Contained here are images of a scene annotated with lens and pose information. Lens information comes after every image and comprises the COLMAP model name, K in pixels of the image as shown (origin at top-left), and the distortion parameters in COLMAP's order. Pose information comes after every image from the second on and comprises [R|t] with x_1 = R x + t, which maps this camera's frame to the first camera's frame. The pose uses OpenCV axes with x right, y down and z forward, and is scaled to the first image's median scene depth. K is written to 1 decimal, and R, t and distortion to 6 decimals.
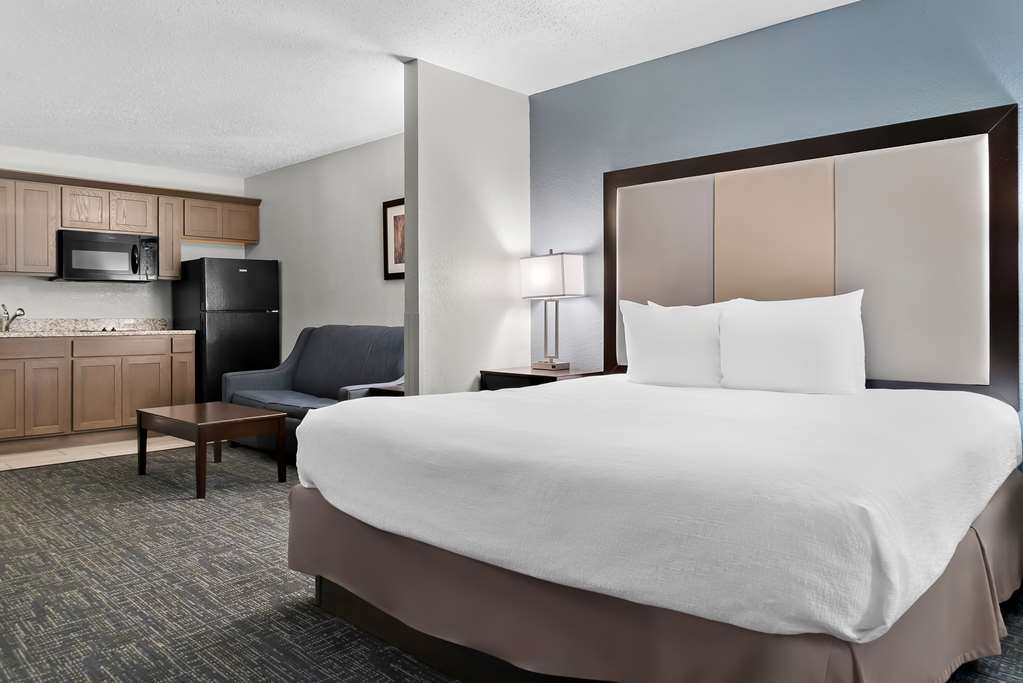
lens RADIAL K [[707.4, 0, 529.1], [0, 707.4, 308.5], [0, 0, 1]] dist [-0.008024, -0.009300]
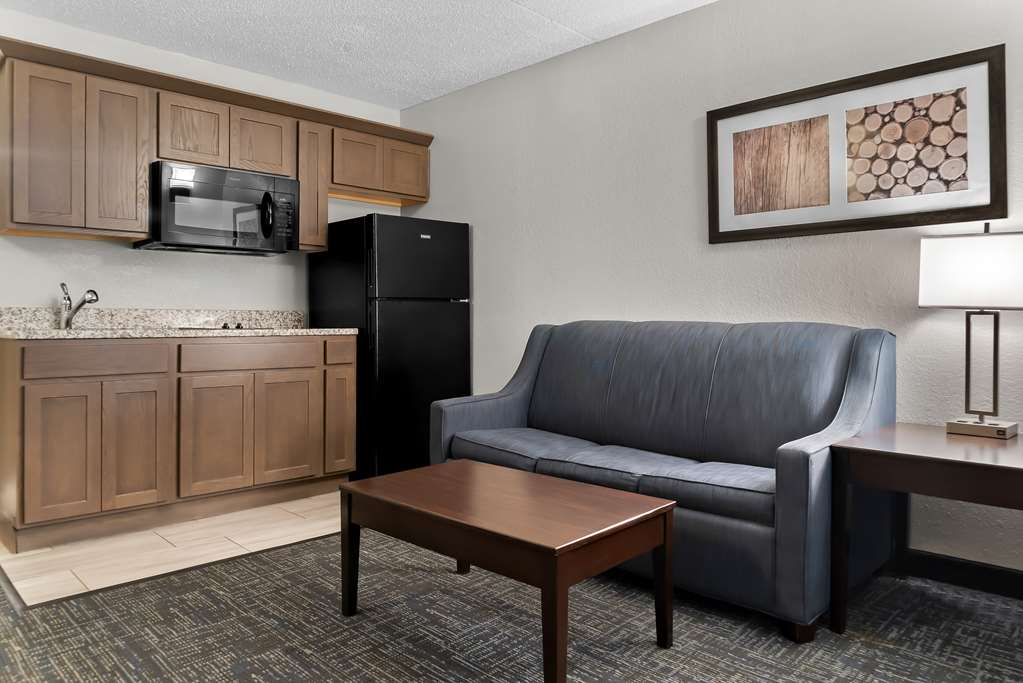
lens RADIAL K [[707.4, 0, 541.3], [0, 707.4, 305.1], [0, 0, 1]] dist [-0.008024, -0.009300]
pose [[0.999913, 0.004080, -0.012574, -0.324935], [-0.004196, 0.999949, -0.009193, 0.016046], [0.012536, 0.009245, 0.999879, 0.395778]]
